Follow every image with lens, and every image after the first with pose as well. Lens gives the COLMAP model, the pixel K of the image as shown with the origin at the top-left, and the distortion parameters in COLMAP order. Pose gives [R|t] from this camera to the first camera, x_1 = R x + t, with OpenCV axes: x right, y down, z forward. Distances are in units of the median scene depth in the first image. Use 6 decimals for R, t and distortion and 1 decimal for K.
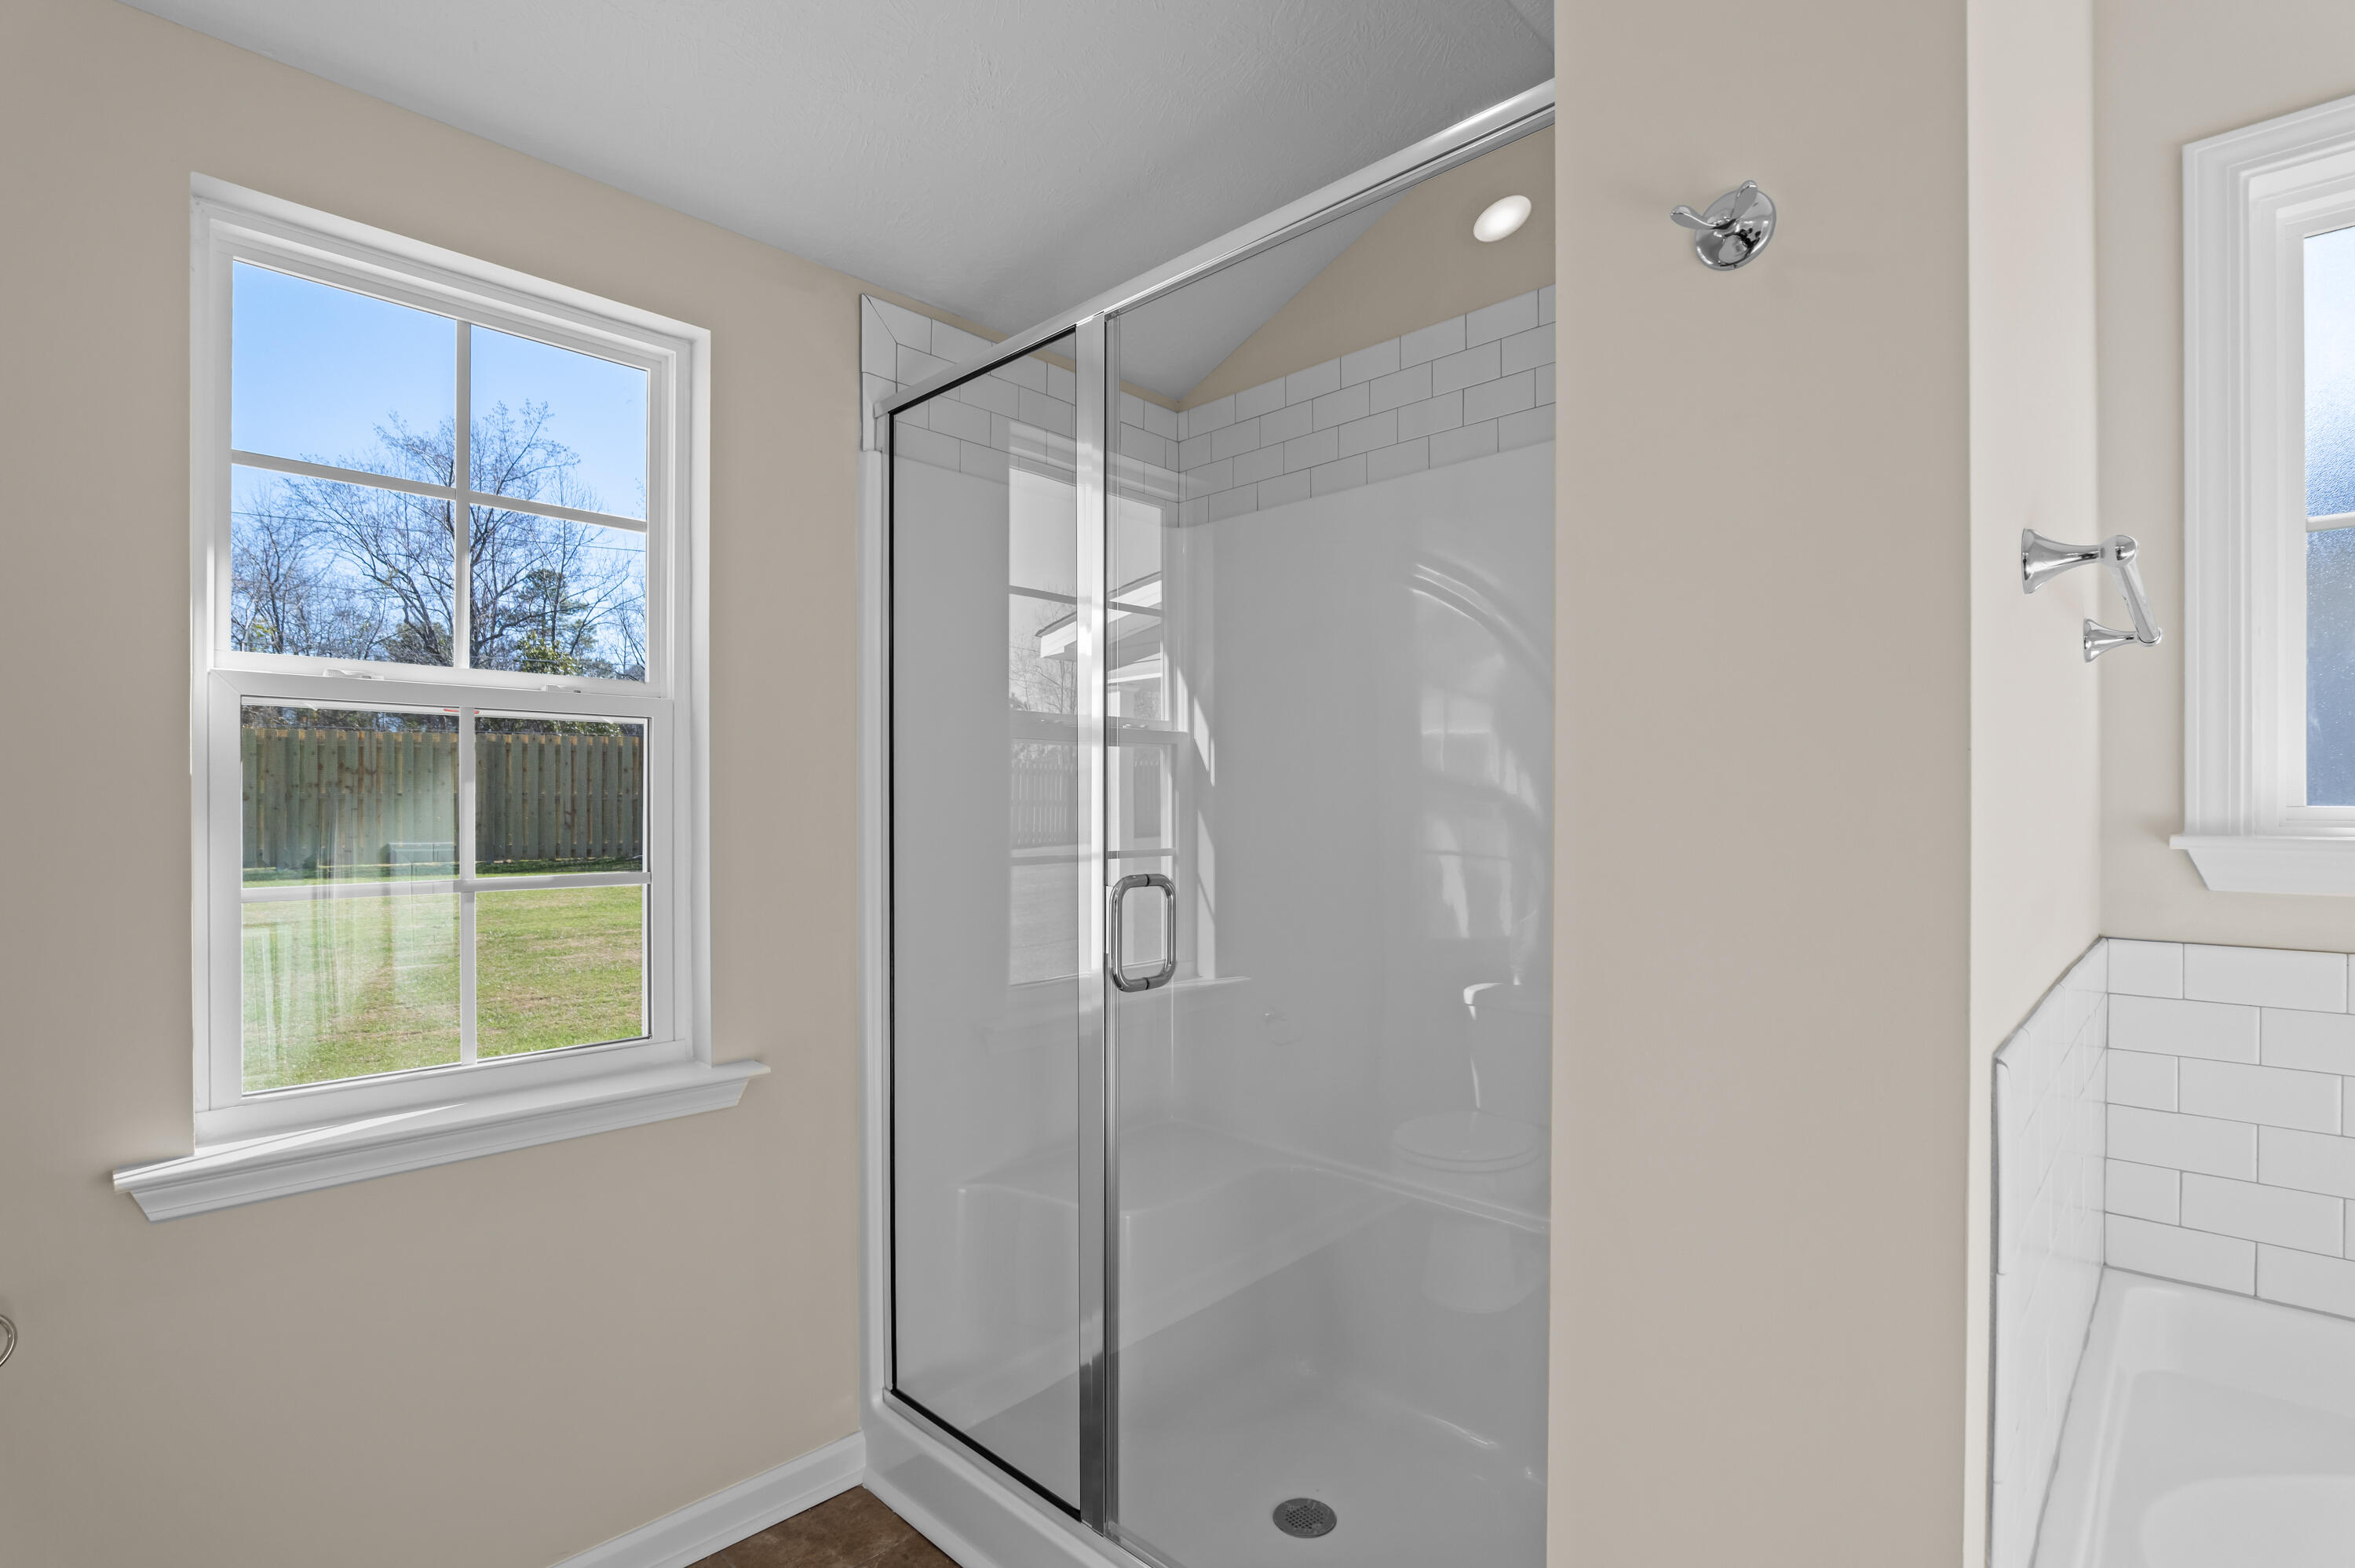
lens RADIAL K [[1099.2, 0, 1175.0], [0, 1099.2, 794.9], [0, 0, 1]] dist [-0.018075, 0.004025]
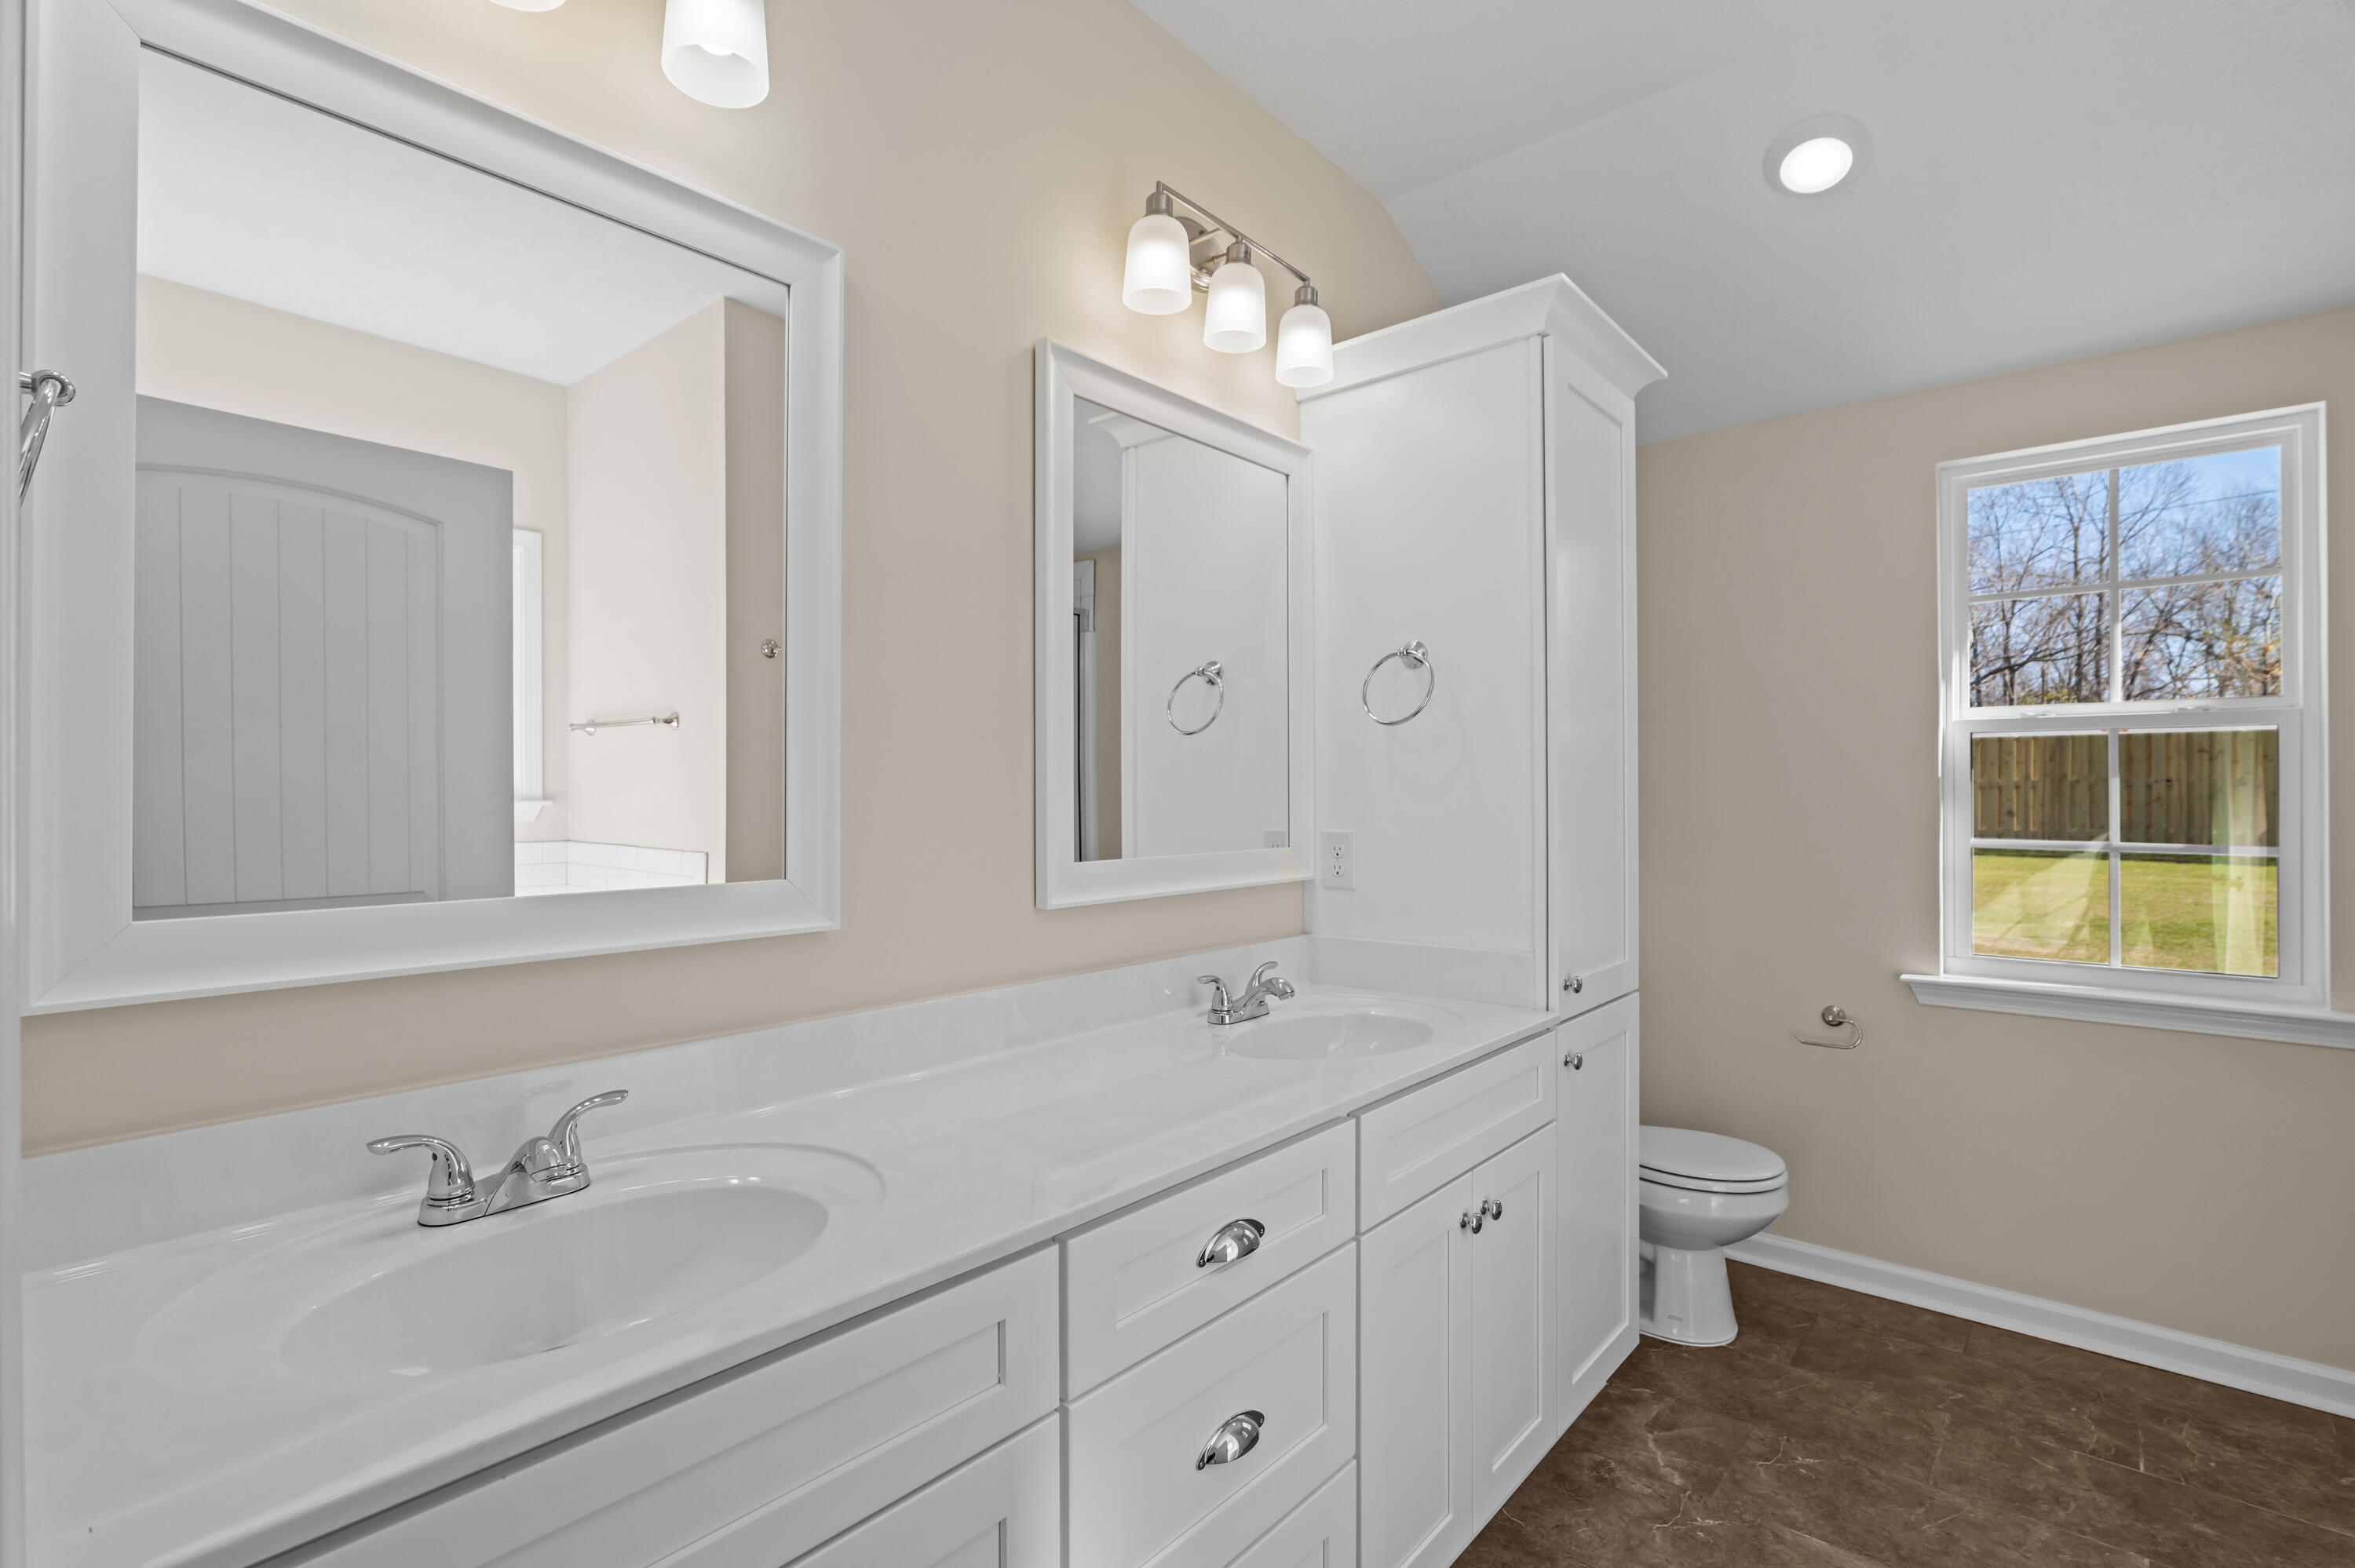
lens RADIAL K [[1099.2, 0, 1168.9], [0, 1099.2, 787.1], [0, 0, 1]] dist [-0.018075, 0.004025]
pose [[0.048118, 0.000218, -0.998842, 0.790670], [0.009053, 0.999959, 0.000655, -0.012824], [0.998801, -0.009074, 0.048114, -0.374496]]
